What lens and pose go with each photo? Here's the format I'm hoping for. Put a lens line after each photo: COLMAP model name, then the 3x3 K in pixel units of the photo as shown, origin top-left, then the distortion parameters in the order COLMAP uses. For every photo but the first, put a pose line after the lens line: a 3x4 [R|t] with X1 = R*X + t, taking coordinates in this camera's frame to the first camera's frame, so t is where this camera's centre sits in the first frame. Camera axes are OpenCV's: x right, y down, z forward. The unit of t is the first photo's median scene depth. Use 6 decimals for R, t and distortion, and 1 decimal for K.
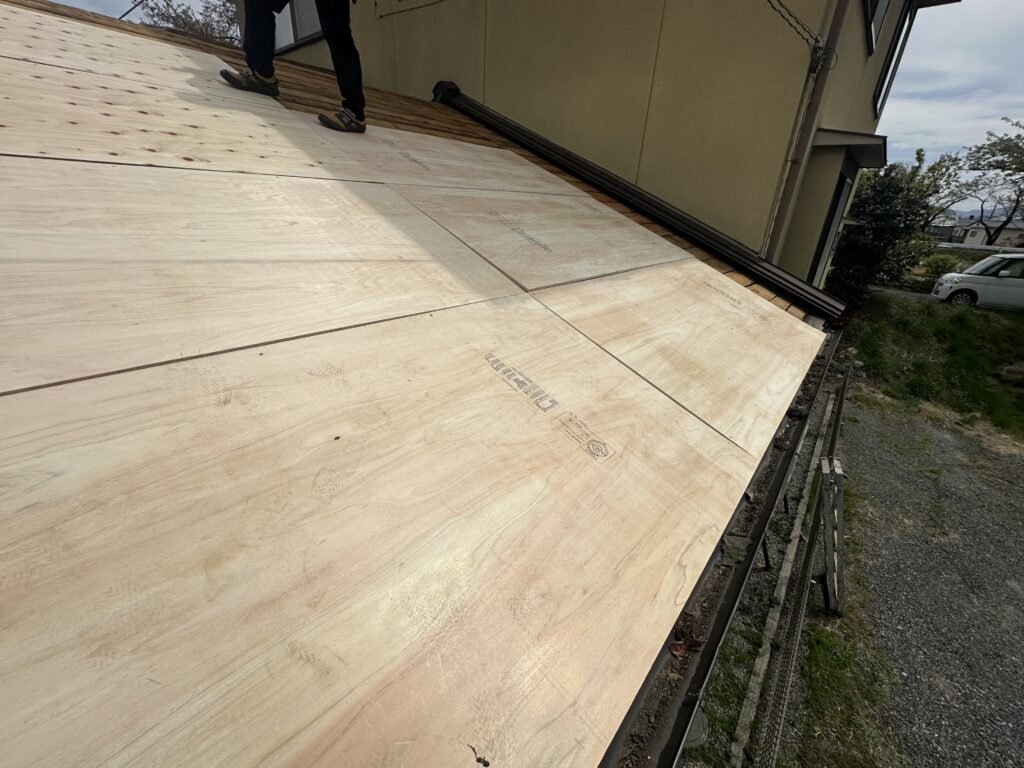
lens RADIAL K [[405.2, 0, 522.2], [0, 405.2, 384.3], [0, 0, 1]] dist [-0.013233, 0.001814]
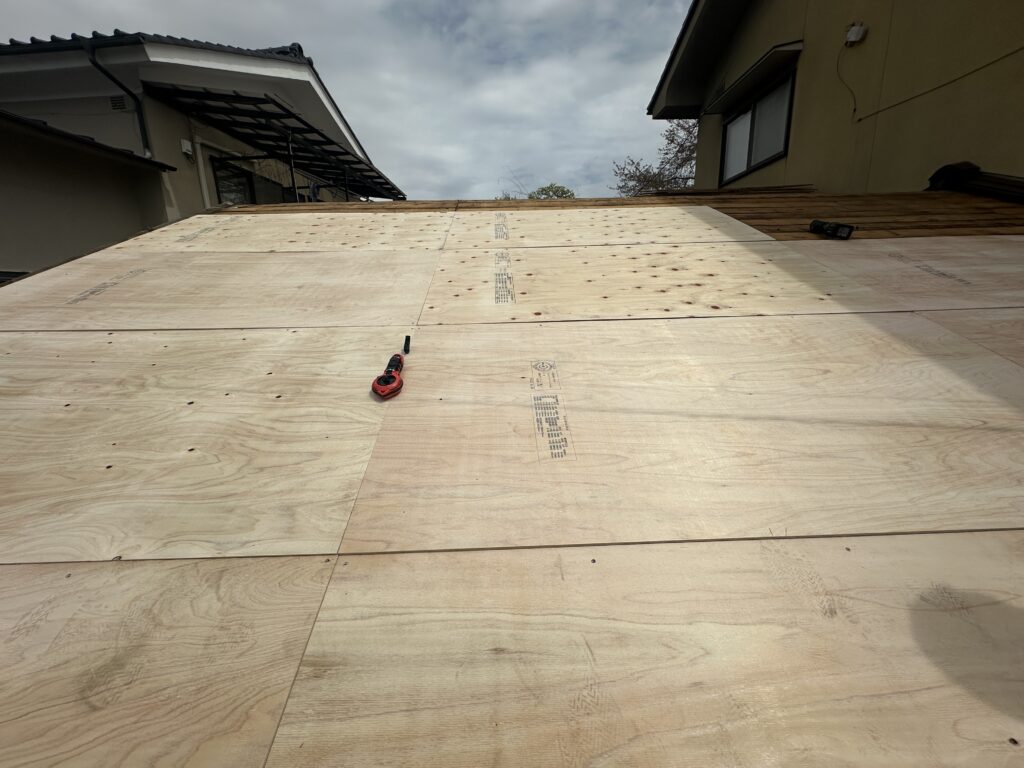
lens RADIAL K [[405.2, 0, 514.9], [0, 405.2, 381.0], [0, 0, 1]] dist [-0.013233, 0.001814]
pose [[0.660585, 0.089915, -0.745347, -0.282632], [-0.238814, 0.966400, -0.095073, -0.095507], [0.711755, 0.240803, 0.659863, -0.099361]]
